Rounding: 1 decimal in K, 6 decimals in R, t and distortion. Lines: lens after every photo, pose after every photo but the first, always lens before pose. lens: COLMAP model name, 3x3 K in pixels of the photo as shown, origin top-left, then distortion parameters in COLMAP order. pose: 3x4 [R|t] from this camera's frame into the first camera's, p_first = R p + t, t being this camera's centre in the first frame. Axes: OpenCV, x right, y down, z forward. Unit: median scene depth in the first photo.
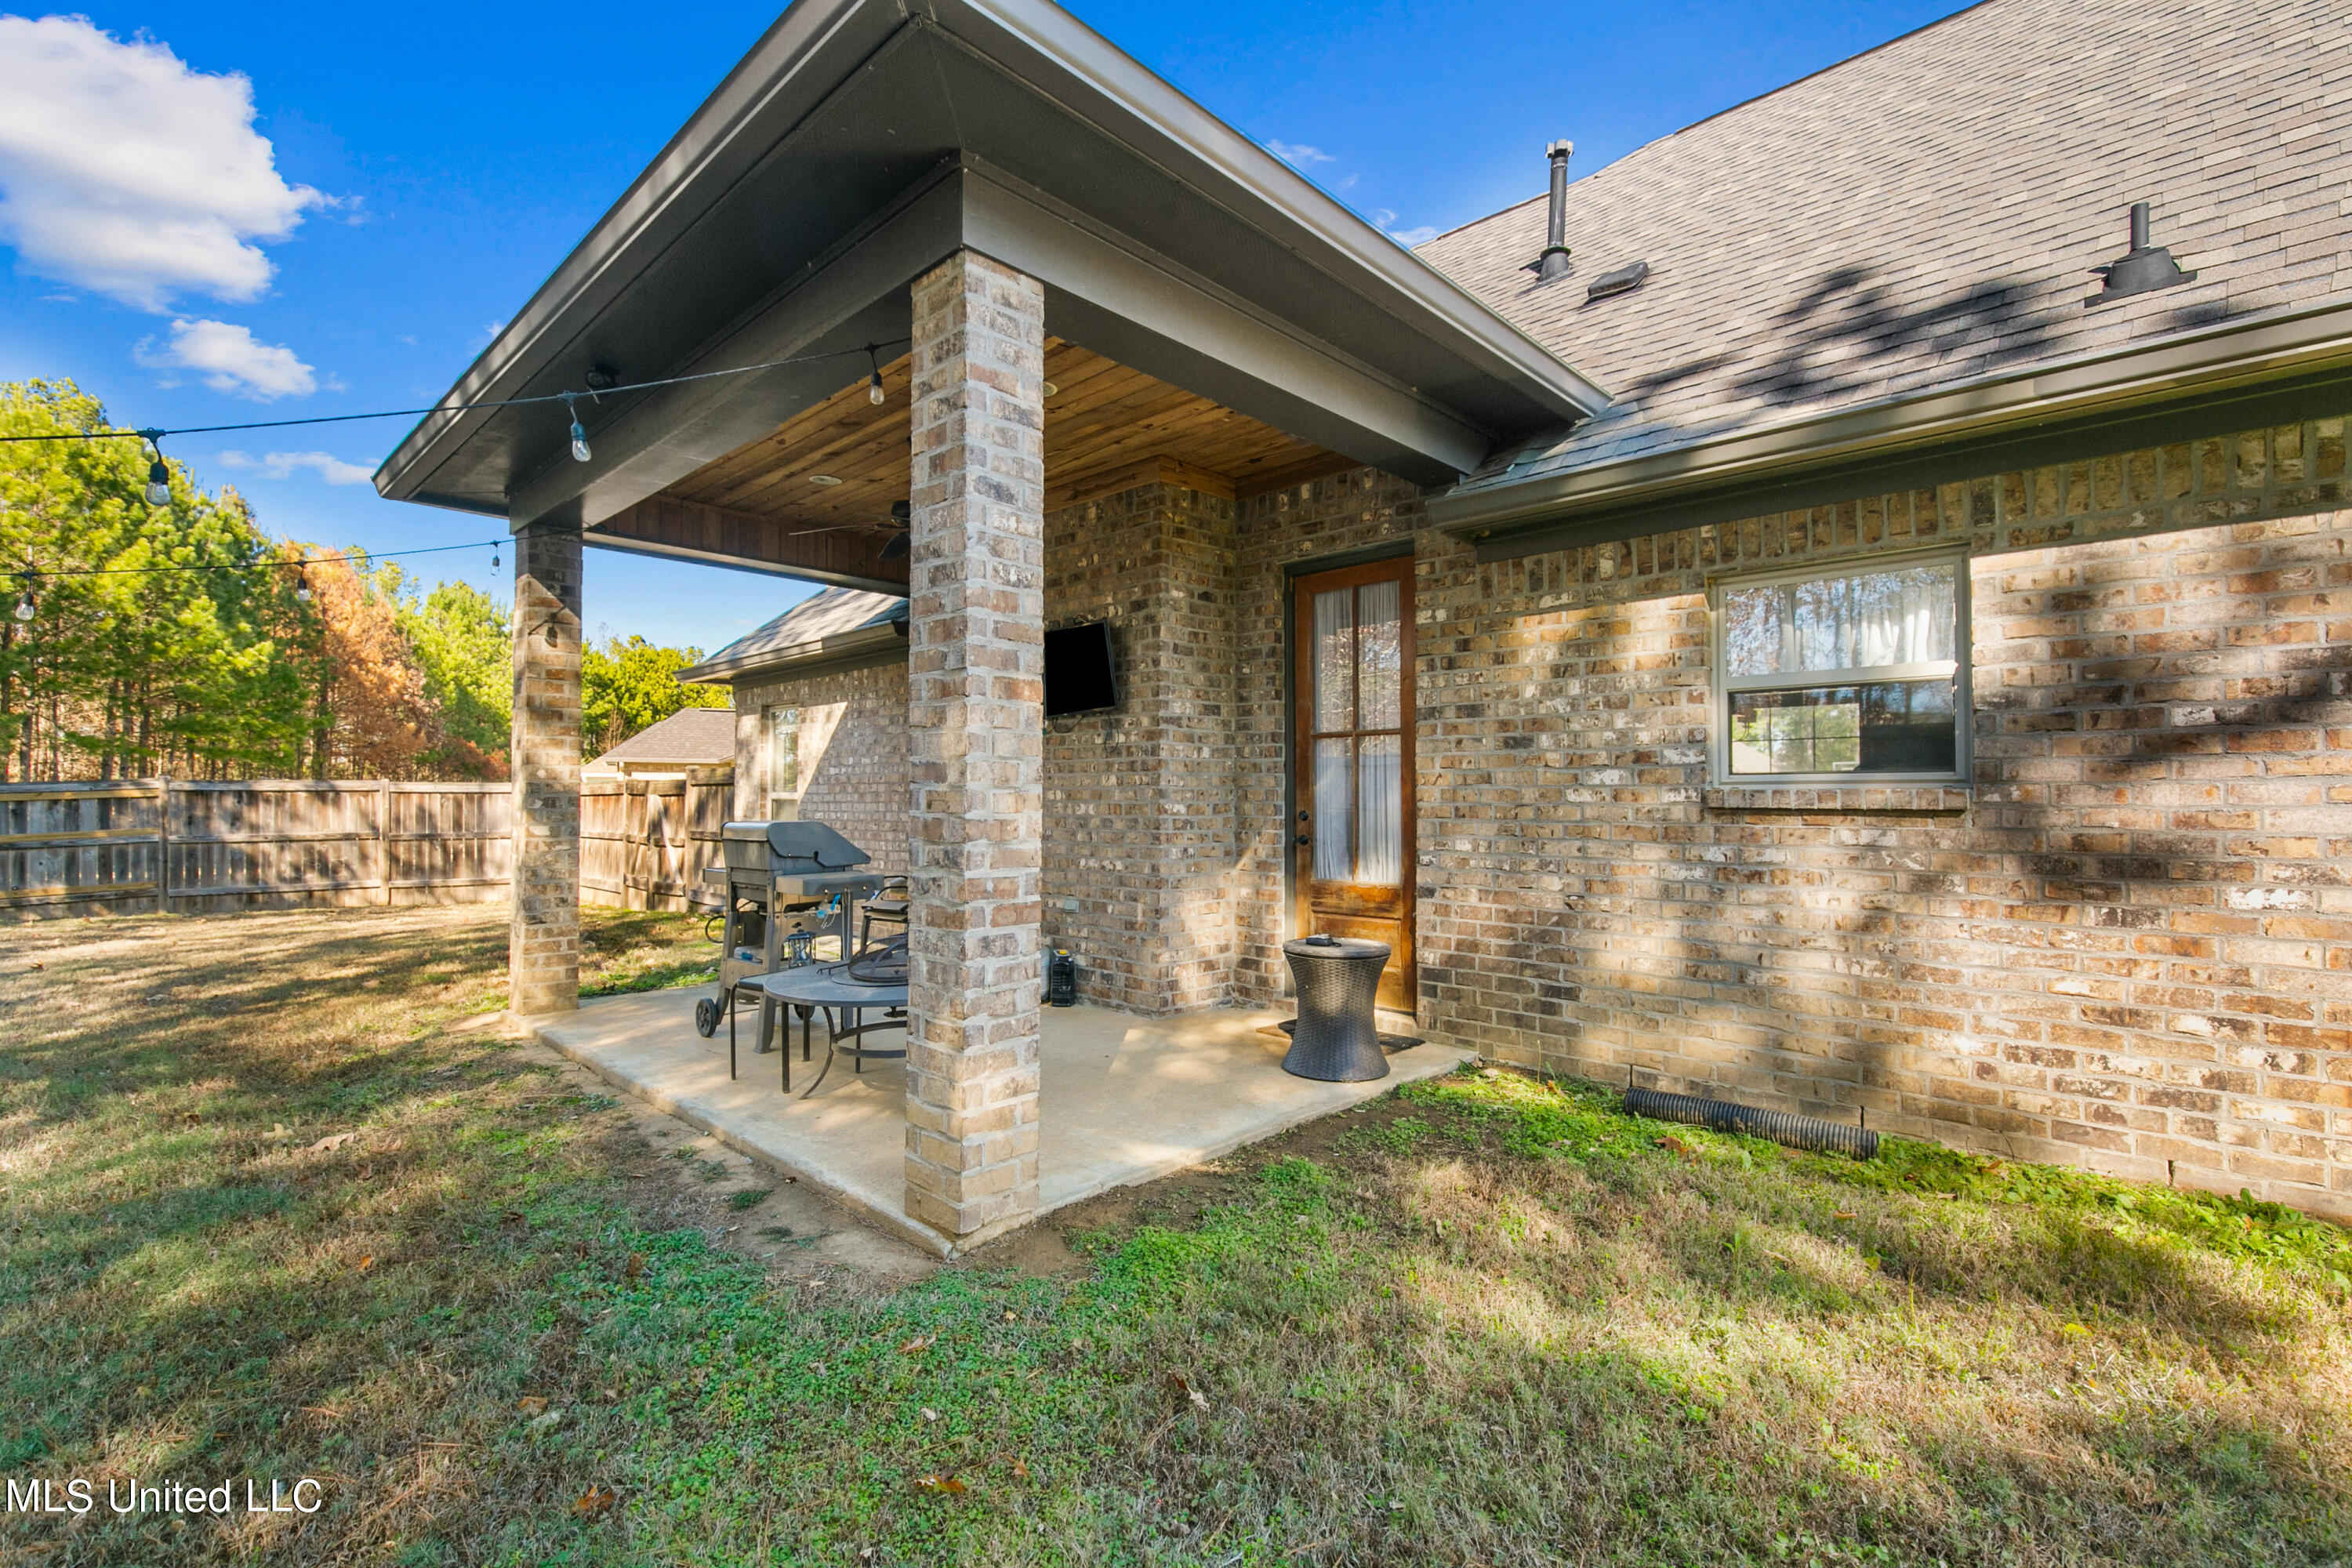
lens RADIAL K [[1066.9, 0, 1178.7], [0, 1066.9, 788.4], [0, 0, 1]] dist [0.007667, -0.000107]
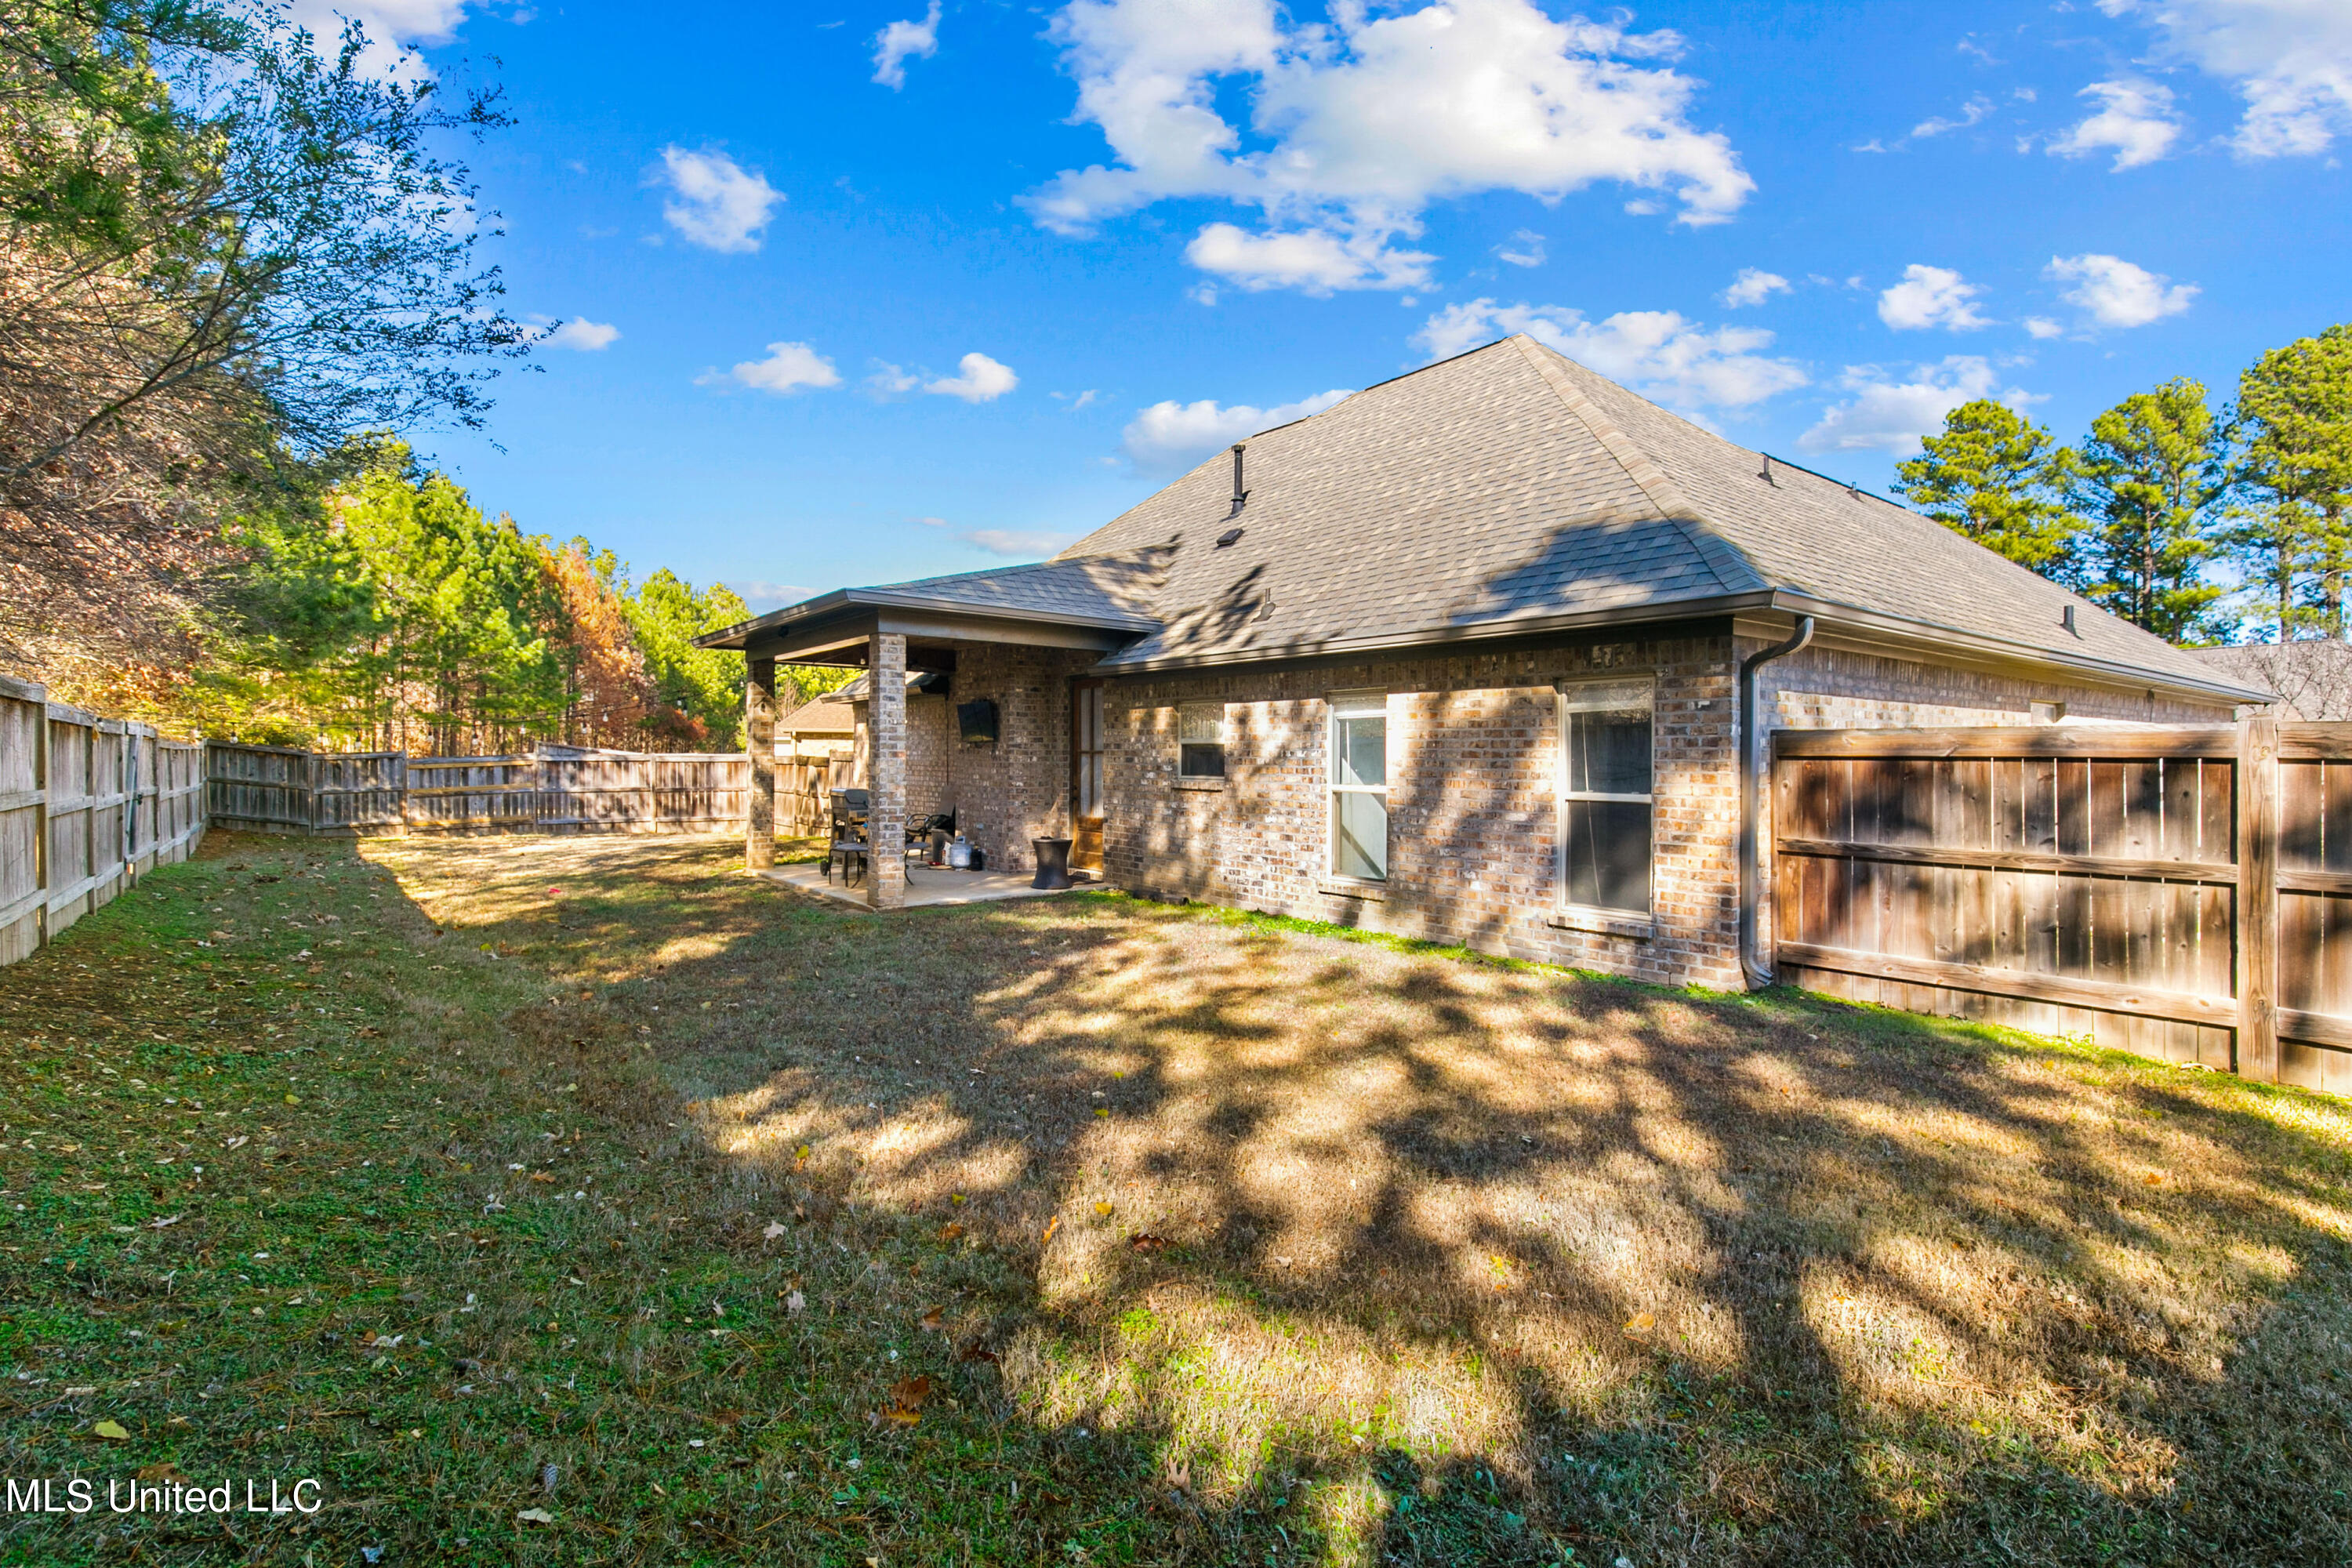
lens RADIAL K [[1066.9, 0, 1172.9], [0, 1066.9, 771.5], [0, 0, 1]] dist [0.007667, -0.000107]
pose [[0.990077, 0.005738, -0.140406, 0.256955], [-0.001933, 0.999628, 0.027223, -0.027999], [0.140510, -0.026681, 0.989720, -0.485615]]
